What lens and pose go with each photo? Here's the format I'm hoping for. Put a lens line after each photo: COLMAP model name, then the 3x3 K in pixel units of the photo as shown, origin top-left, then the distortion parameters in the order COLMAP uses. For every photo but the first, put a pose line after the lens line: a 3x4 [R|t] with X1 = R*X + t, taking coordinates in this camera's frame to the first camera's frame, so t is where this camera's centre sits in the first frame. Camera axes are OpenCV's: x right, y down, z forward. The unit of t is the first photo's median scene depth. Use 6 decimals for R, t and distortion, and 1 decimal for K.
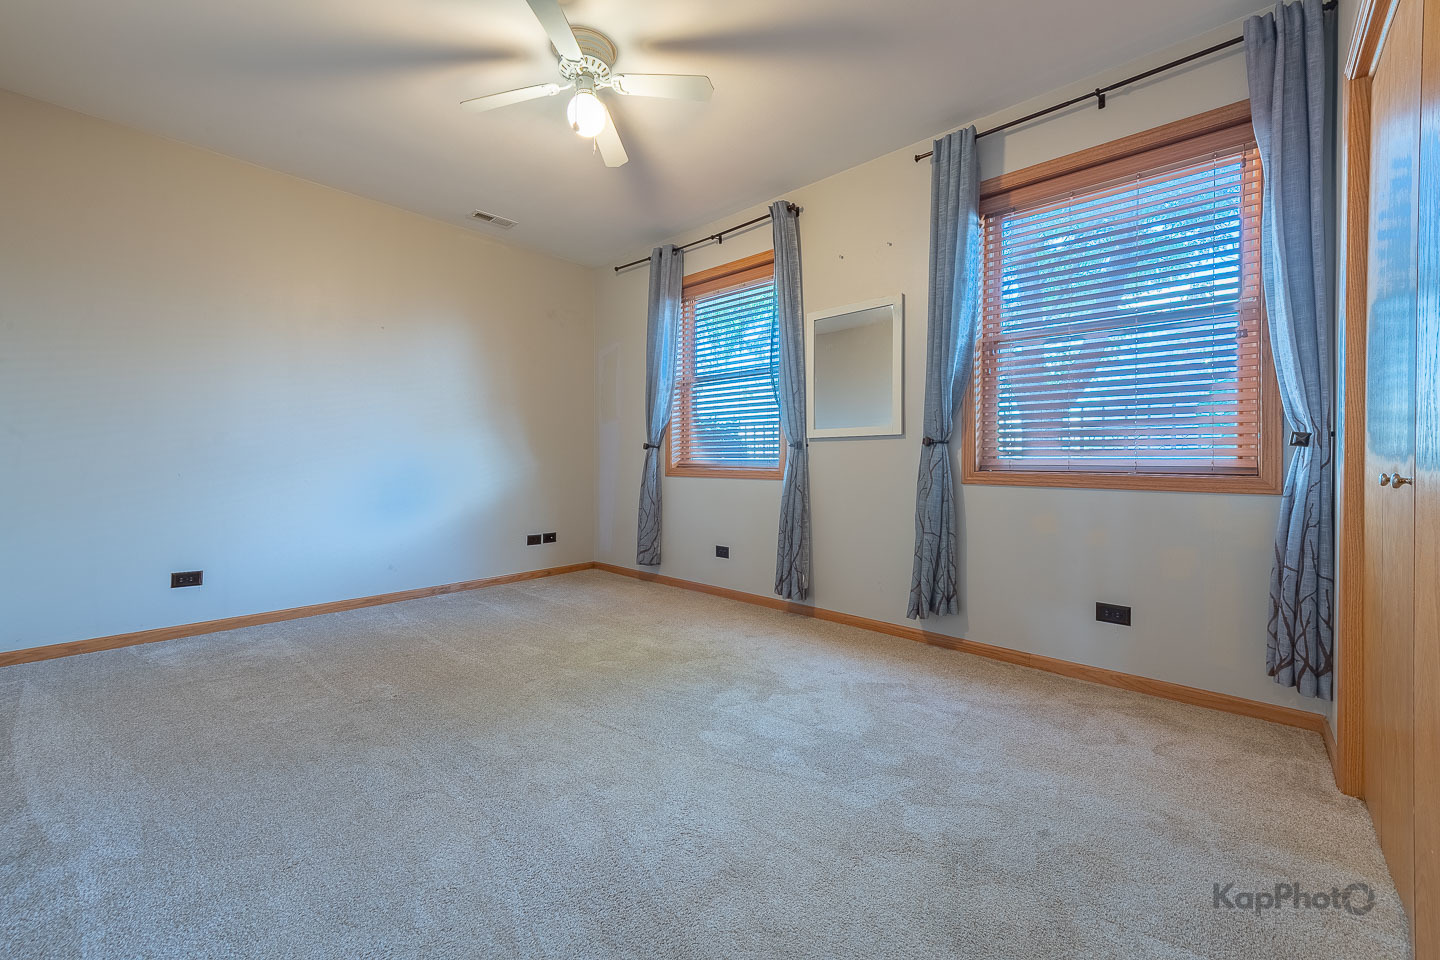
lens RADIAL K [[583.2, 0, 717.9], [0, 583.2, 461.9], [0, 0, 1]] dist [0.004083, 0.000180]
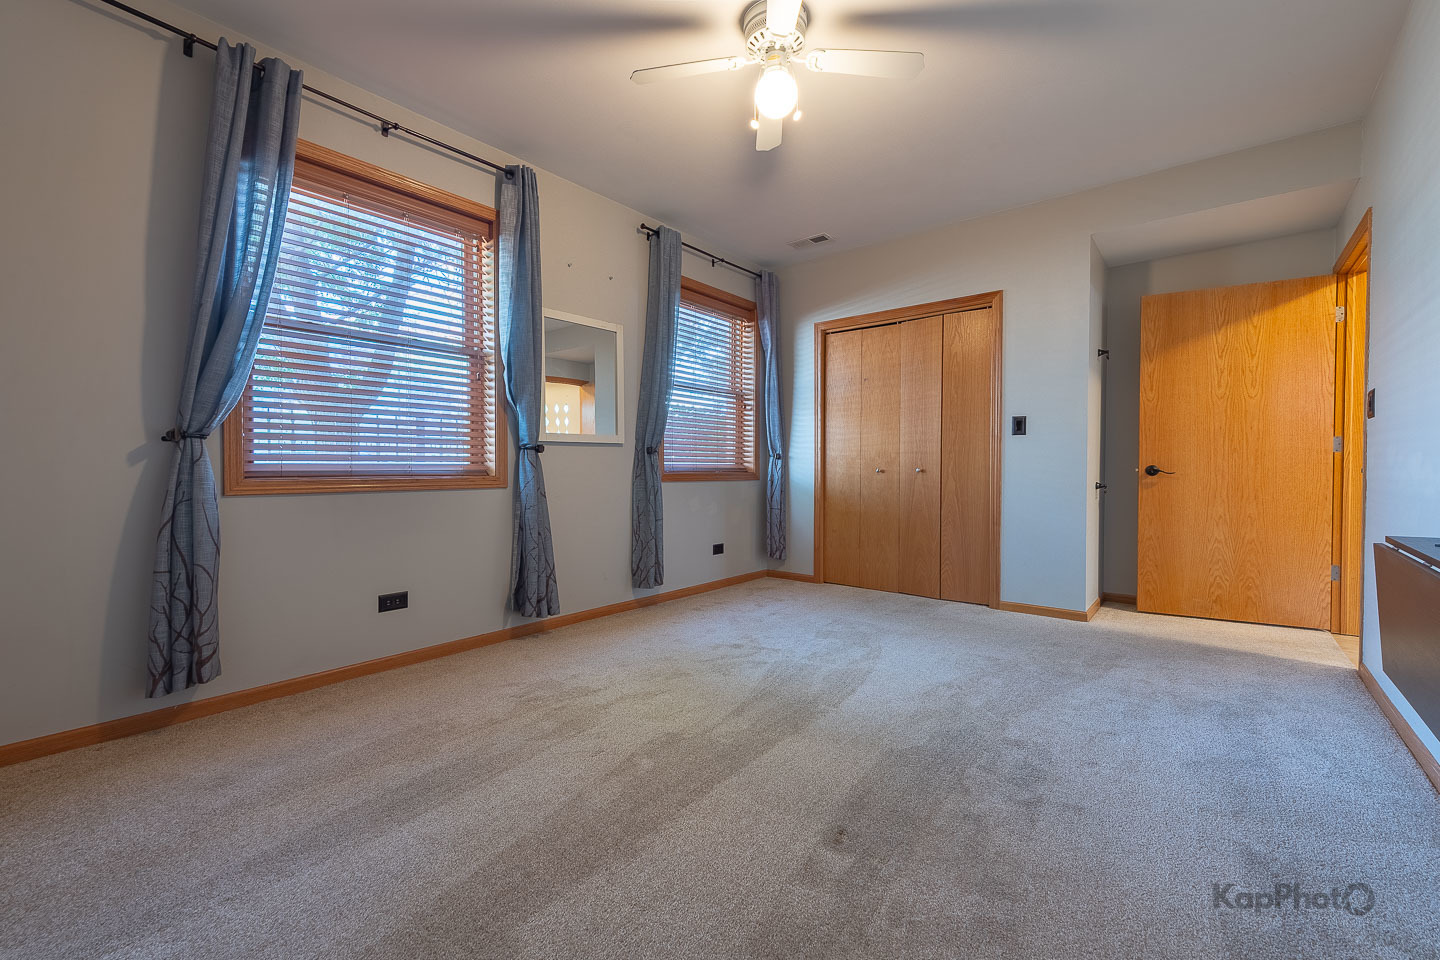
lens RADIAL K [[569.8, 0, 748.2], [0, 569.8, 475.5], [0, 0, 1]] dist [0.017659, -0.004521]
pose [[-0.072179, -0.017255, 0.997242, -0.742801], [0.003977, 0.999837, 0.017587, -0.000679], [-0.997384, 0.005236, -0.072098, 0.698245]]
